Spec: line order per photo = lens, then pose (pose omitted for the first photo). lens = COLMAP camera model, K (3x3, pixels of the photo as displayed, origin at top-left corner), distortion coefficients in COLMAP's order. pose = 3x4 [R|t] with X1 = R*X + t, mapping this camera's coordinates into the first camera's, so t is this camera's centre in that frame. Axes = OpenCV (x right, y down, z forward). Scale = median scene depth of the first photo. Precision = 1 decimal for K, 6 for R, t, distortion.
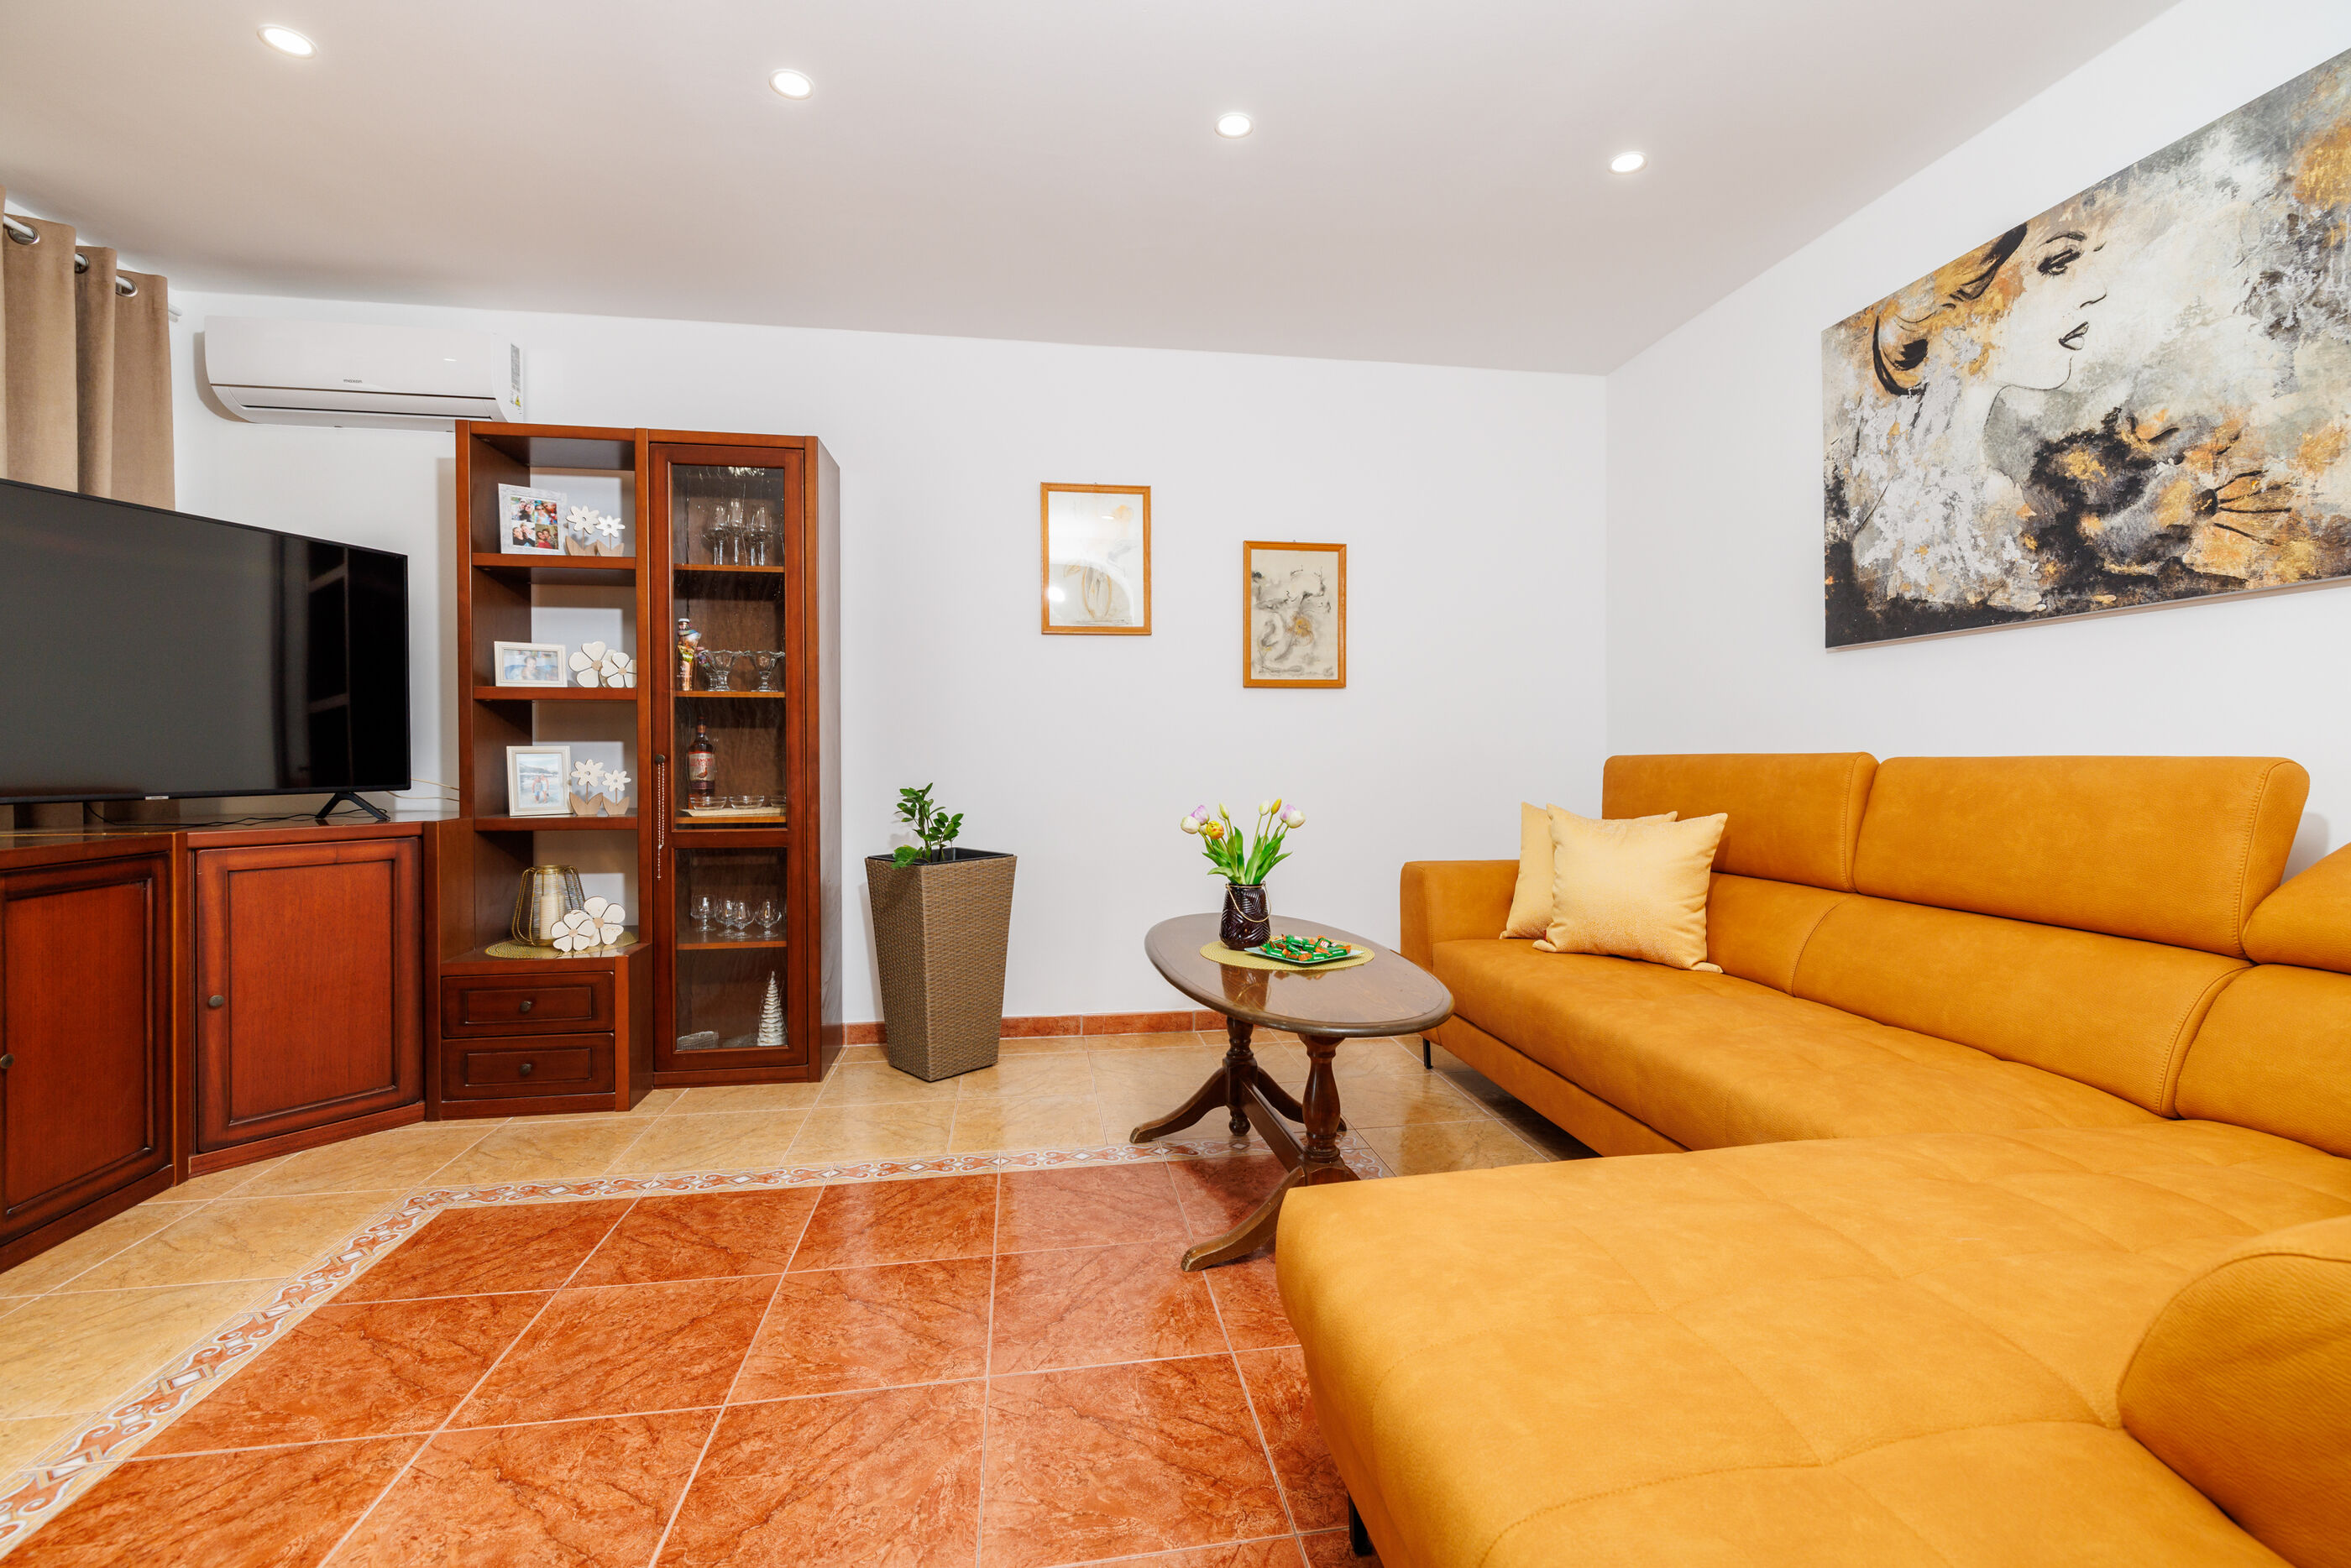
lens RADIAL K [[1007.0, 0, 1186.5], [0, 1007.0, 756.6], [0, 0, 1]] dist [0.002312, -0.000287]
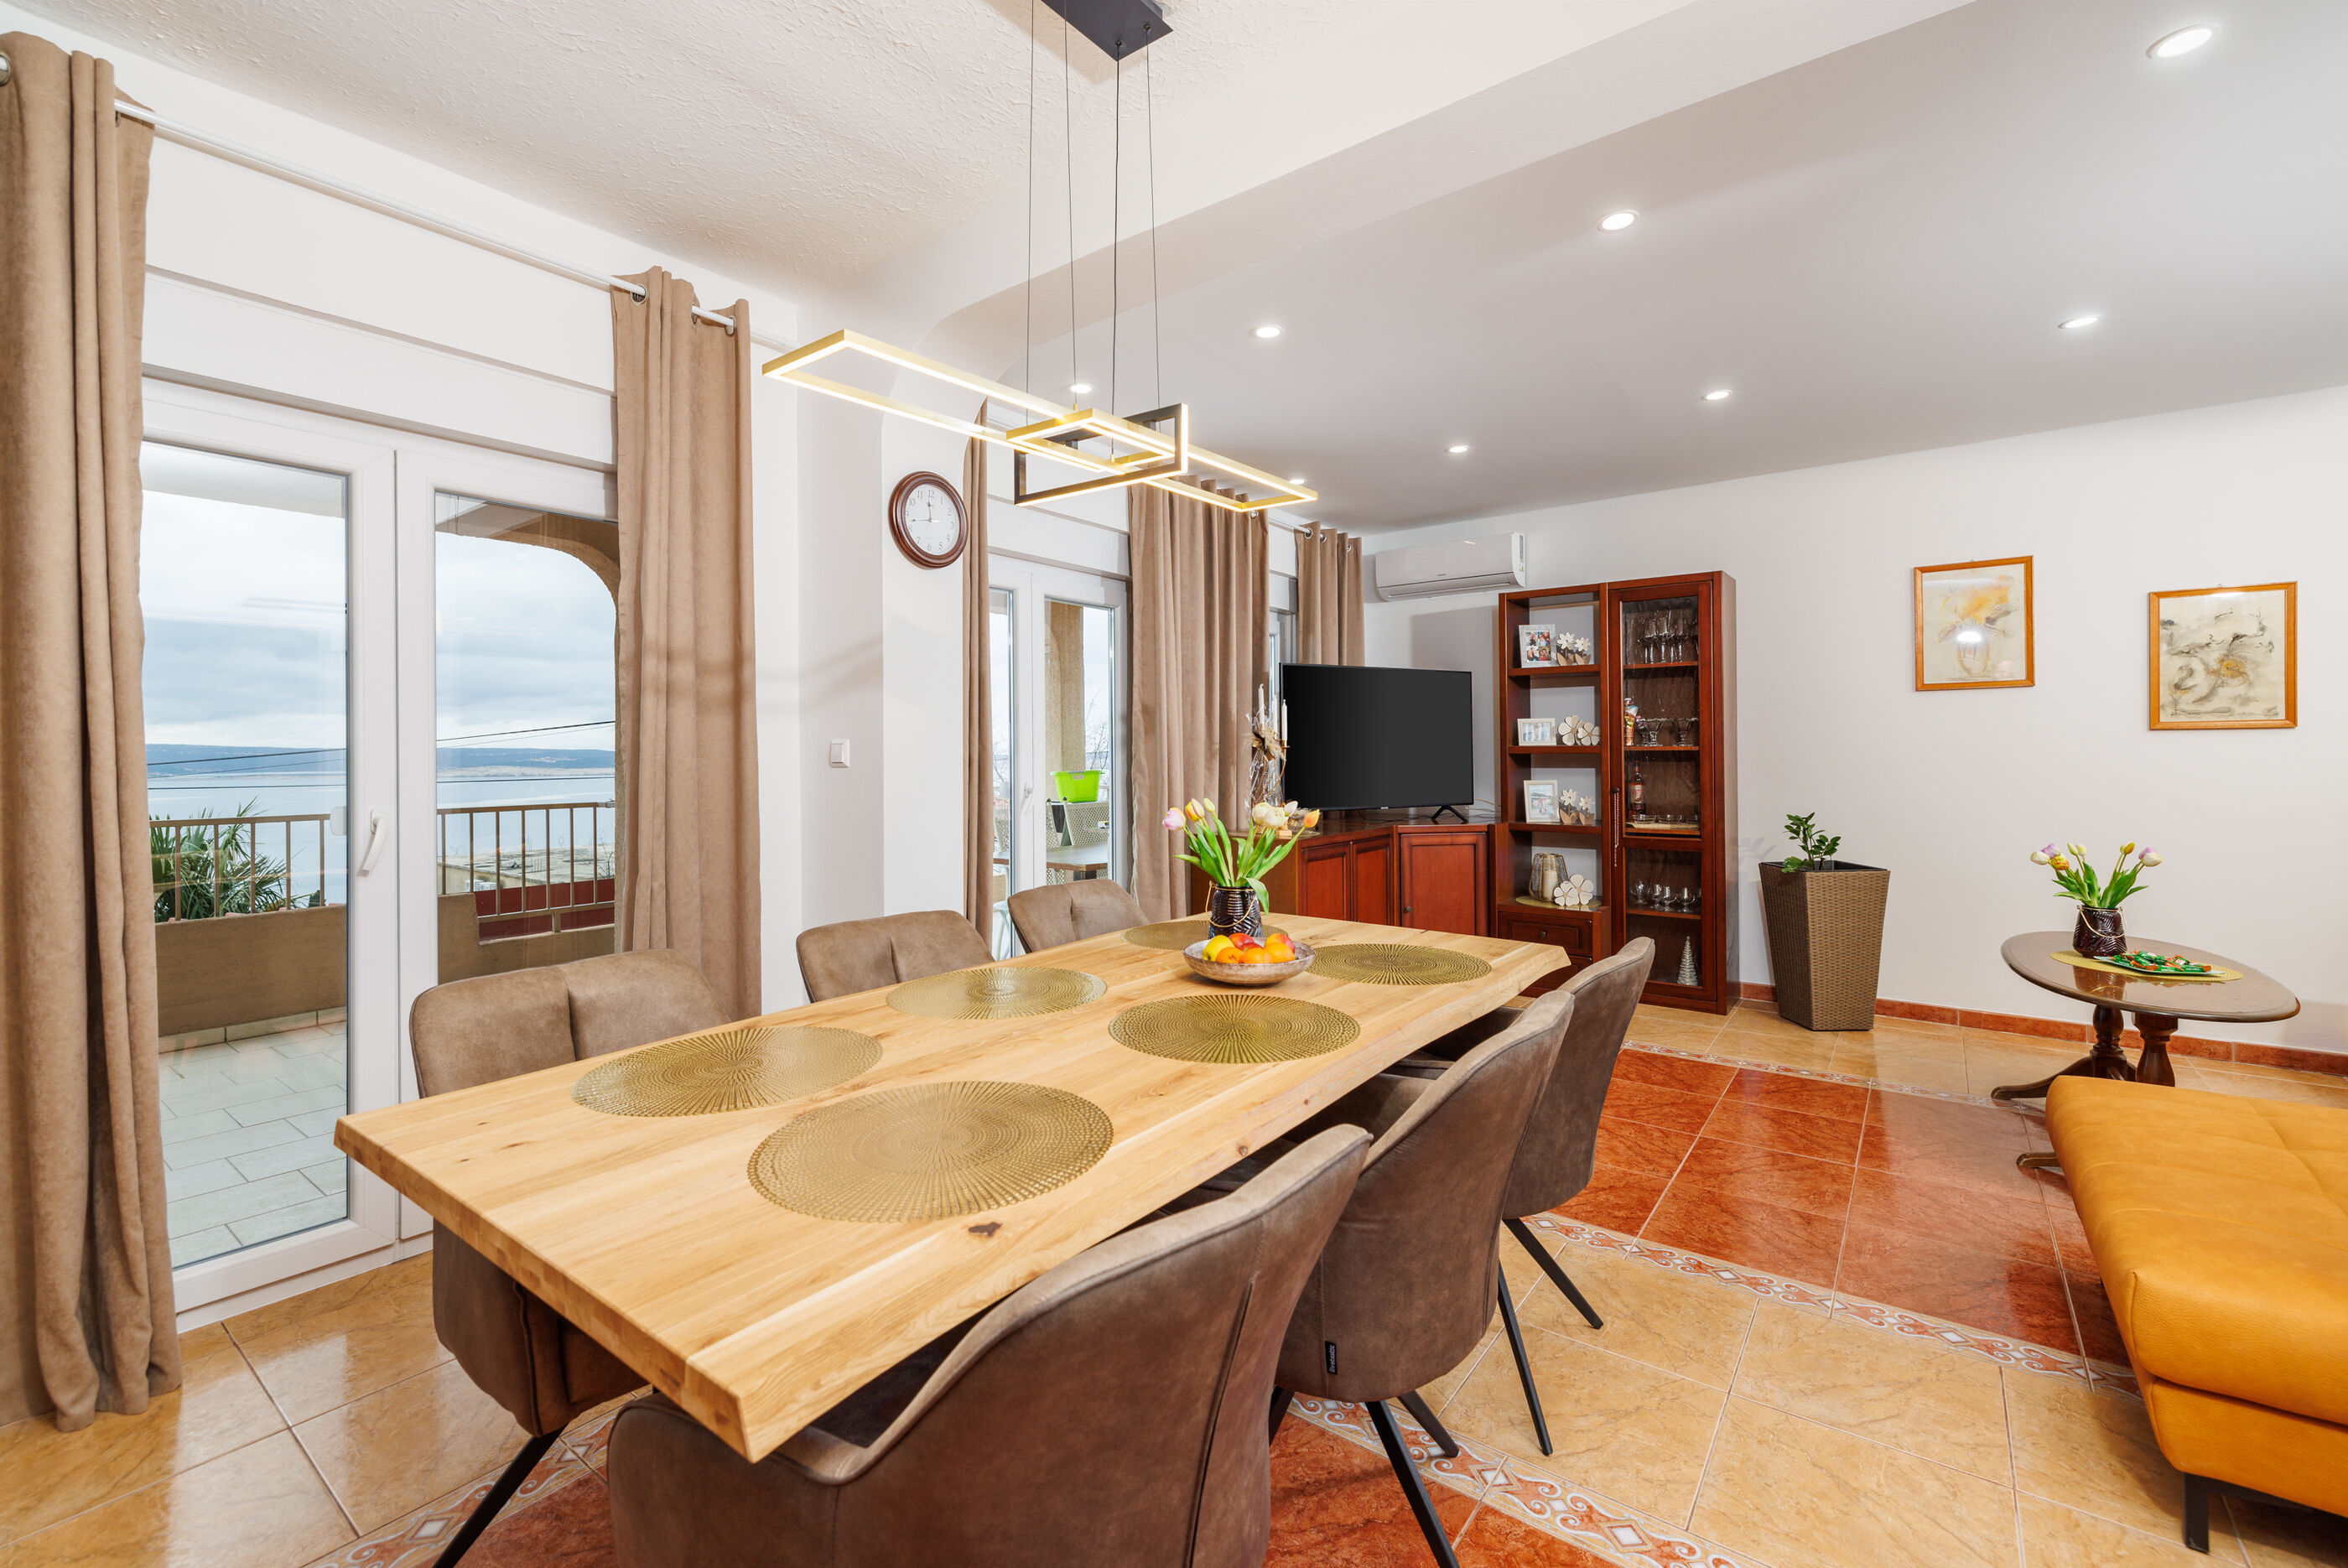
lens RADIAL K [[991.9, 0, 1180.5], [0, 991.9, 751.1], [0, 0, 1]] dist [-0.000726, 0.000077]
pose [[0.690093, -0.004180, -0.723709, 0.153589], [0.002595, 0.999991, -0.003300, -0.065280], [0.723716, 0.000399, 0.690097, -0.659735]]
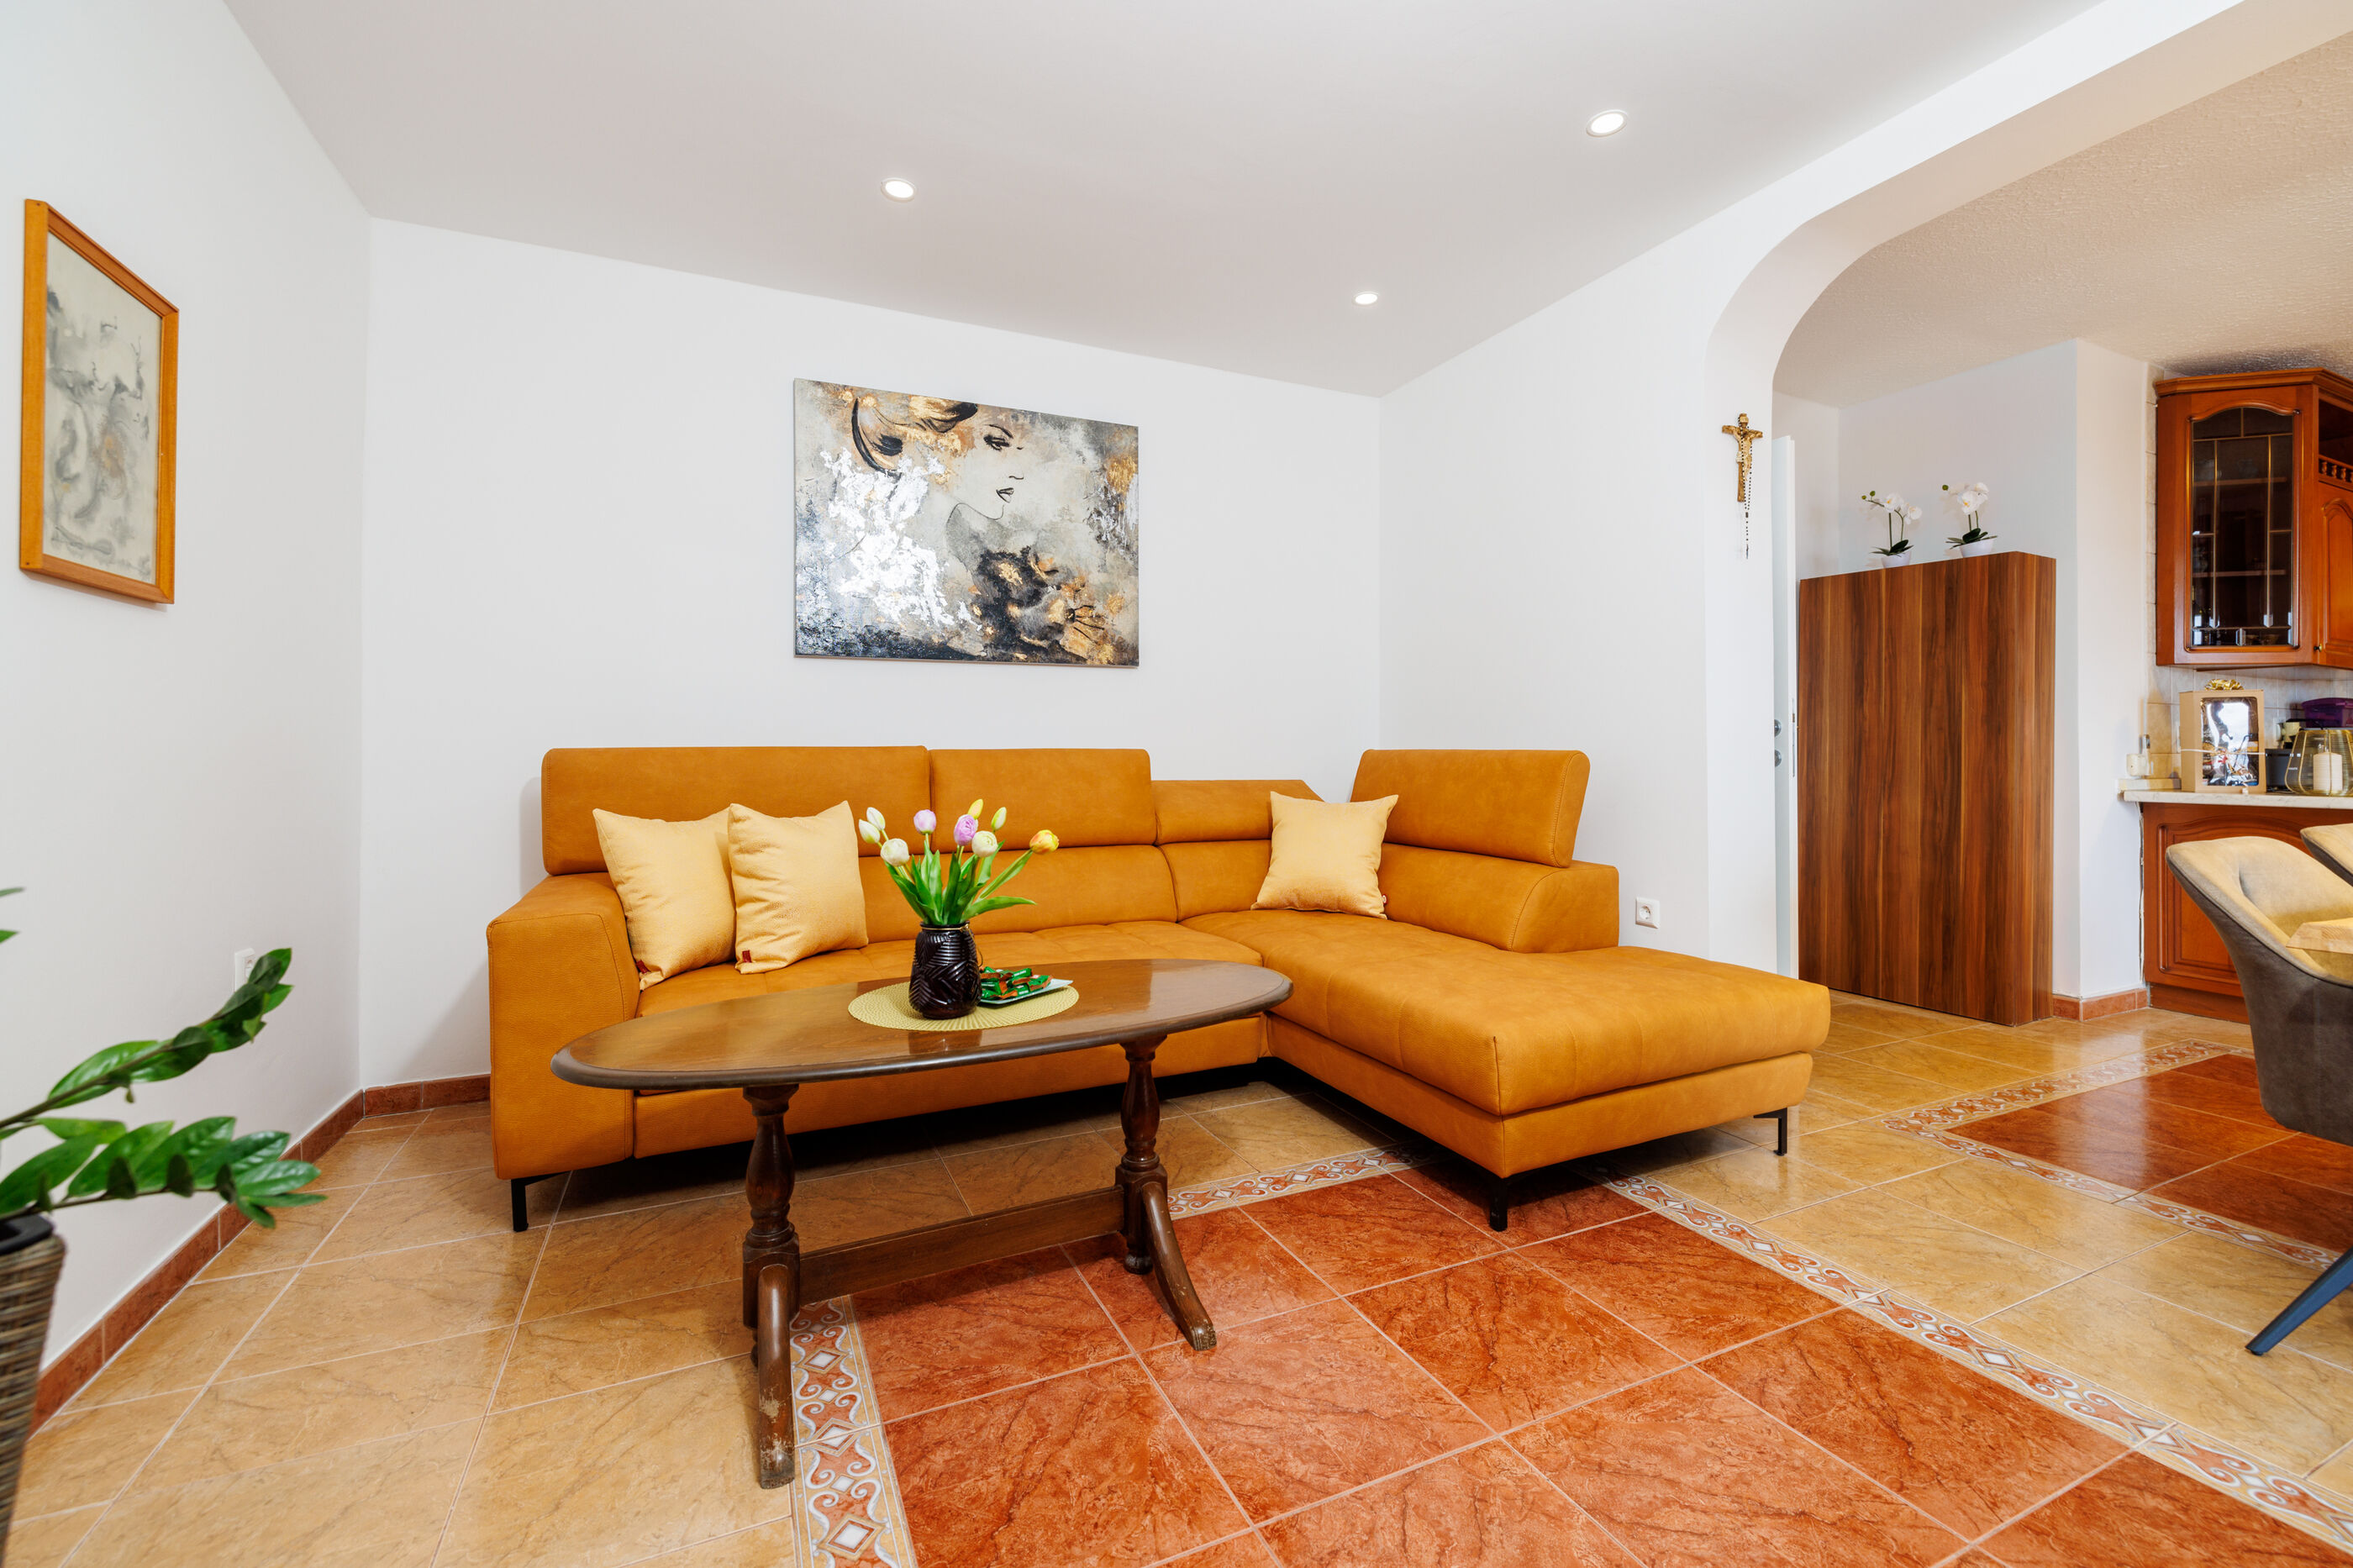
lens RADIAL K [[991.3, 0, 1183.2], [0, 991.3, 744.7], [0, 0, 1]] dist [-0.000523, 0.000140]
pose [[-0.267885, 0.007803, 0.963419, -0.621500], [0.003063, 0.999969, -0.007248, 0.004557], [-0.963446, 0.001009, -0.267901, 0.958765]]
